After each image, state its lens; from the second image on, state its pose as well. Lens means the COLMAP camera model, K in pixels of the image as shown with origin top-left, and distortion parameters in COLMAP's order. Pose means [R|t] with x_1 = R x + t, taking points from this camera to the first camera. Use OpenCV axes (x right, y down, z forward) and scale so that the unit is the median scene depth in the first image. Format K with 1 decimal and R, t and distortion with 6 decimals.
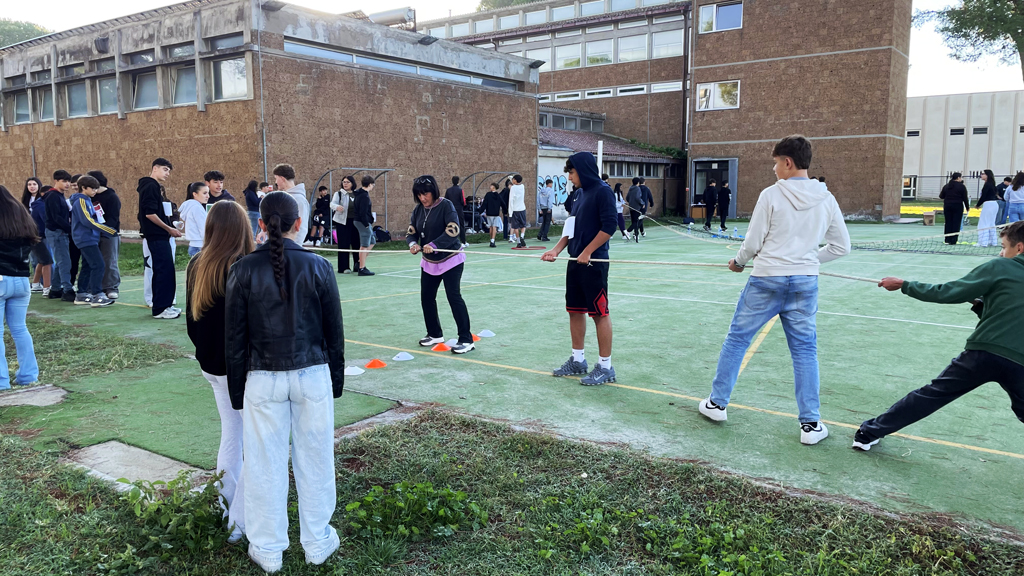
lens RADIAL K [[777.1, 0, 505.3], [0, 777.1, 285.7], [0, 0, 1]] dist [0.087855, -0.104292]
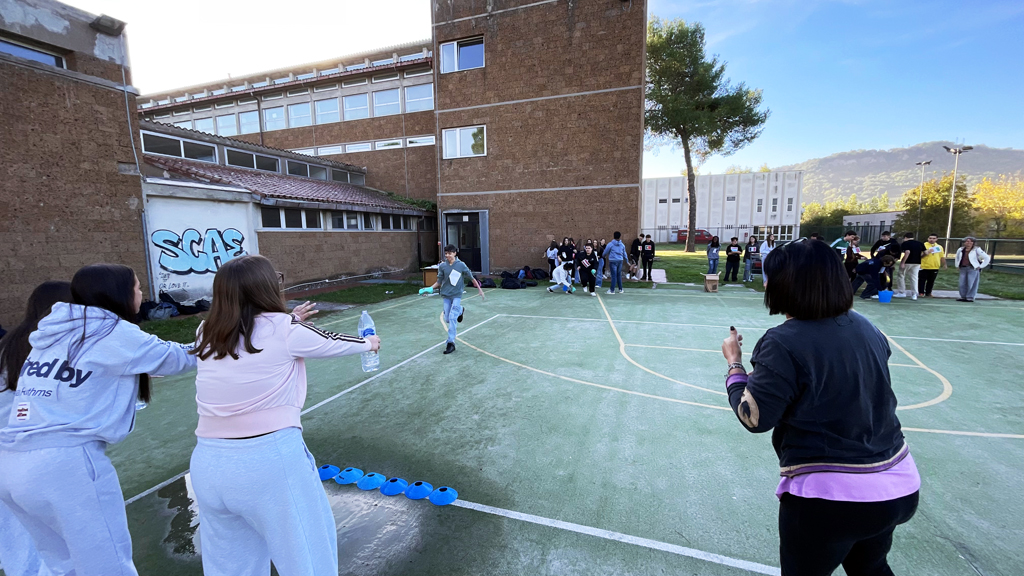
lens RADIAL K [[415.3, 0, 508.8], [0, 415.3, 289.8], [0, 0, 1]] dist [-0.001732, -0.000319]
pose [[0.957211, -0.044876, 0.285891, 0.244789], [0.042950, 0.998993, 0.013008, -0.102915], [-0.286187, -0.000173, 0.958174, 0.728672]]
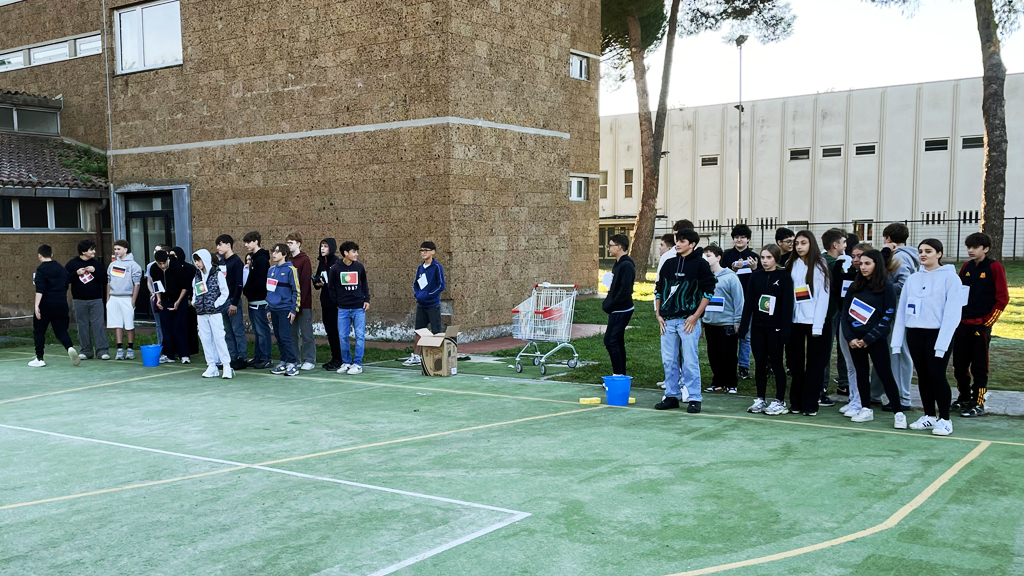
lens RADIAL K [[1041.7, 0, 417.7], [0, 1041.7, 370.1], [0, 0, 1]] dist [0.051542, 0.000000]
pose [[0.999880, -0.009915, -0.011936, 0.591452], [0.009903, 0.999950, -0.001049, -0.086980], [0.011946, 0.000931, 0.999928, 0.620621]]
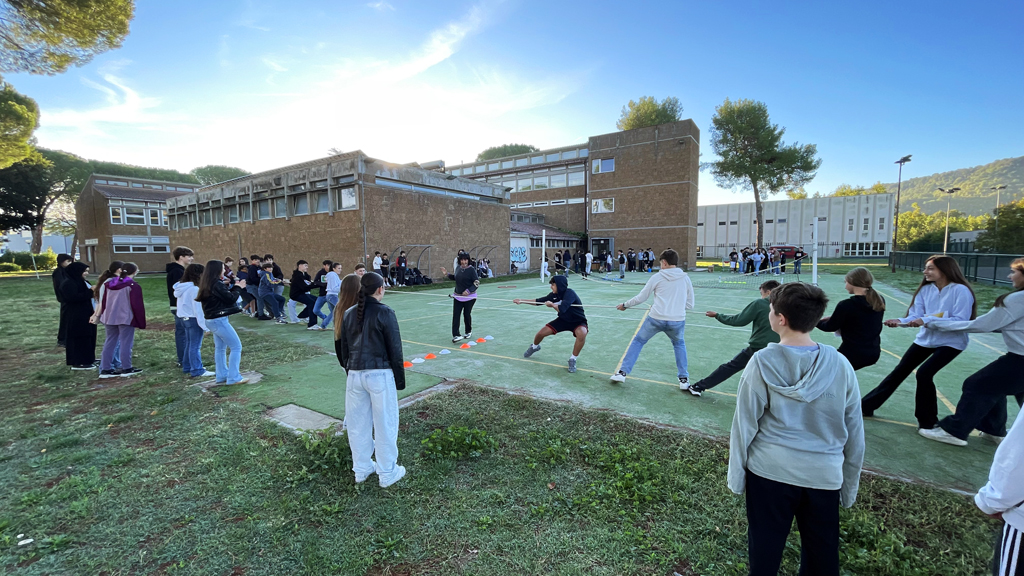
lens RADIAL K [[415.3, 0, 509.1], [0, 415.3, 291.6], [0, 0, 1]] dist [-0.001732, -0.000319]
pose [[0.999045, -0.011408, 0.042182, -0.004954], [0.012702, 0.999453, -0.030543, -0.004963], [-0.041810, 0.031050, 0.998643, 0.001714]]
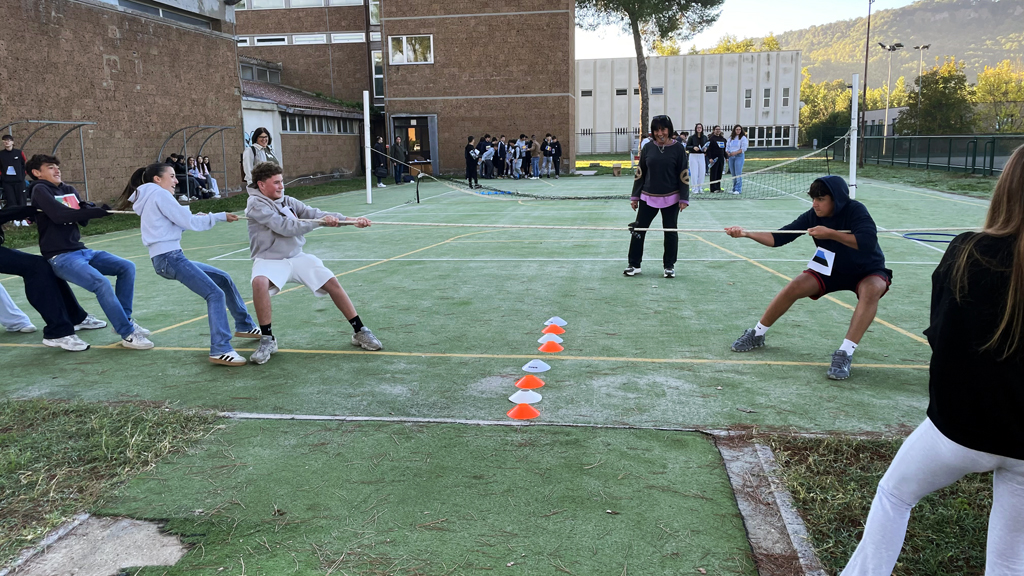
lens RADIAL K [[777.1, 0, 514.5], [0, 777.1, 284.8], [0, 0, 1]] dist [0.087855, -0.104292]
pose [[0.884479, -0.096003, 0.456597, -0.126523], [0.072621, 0.995002, 0.068533, -0.010390], [-0.460894, -0.027457, 0.887030, 0.090197]]
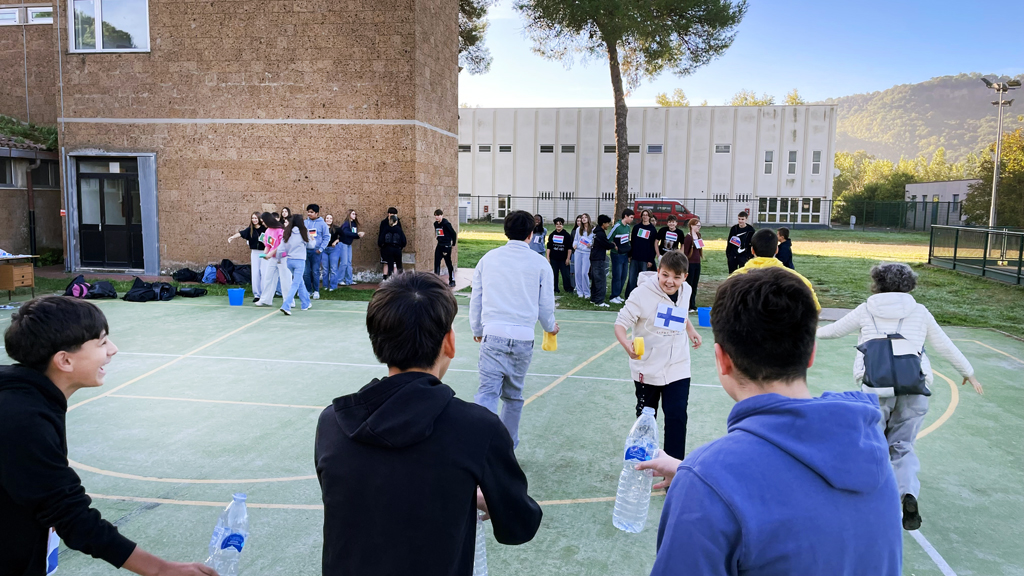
lens RADIAL K [[777.1, 0, 509.2], [0, 777.1, 287.3], [0, 0, 1]] dist [0.087855, -0.104292]
pose [[0.896062, -0.028532, 0.443011, 0.382243], [0.033393, 0.999437, -0.003175, -0.096387], [-0.442671, 0.017638, 0.896510, 0.635797]]
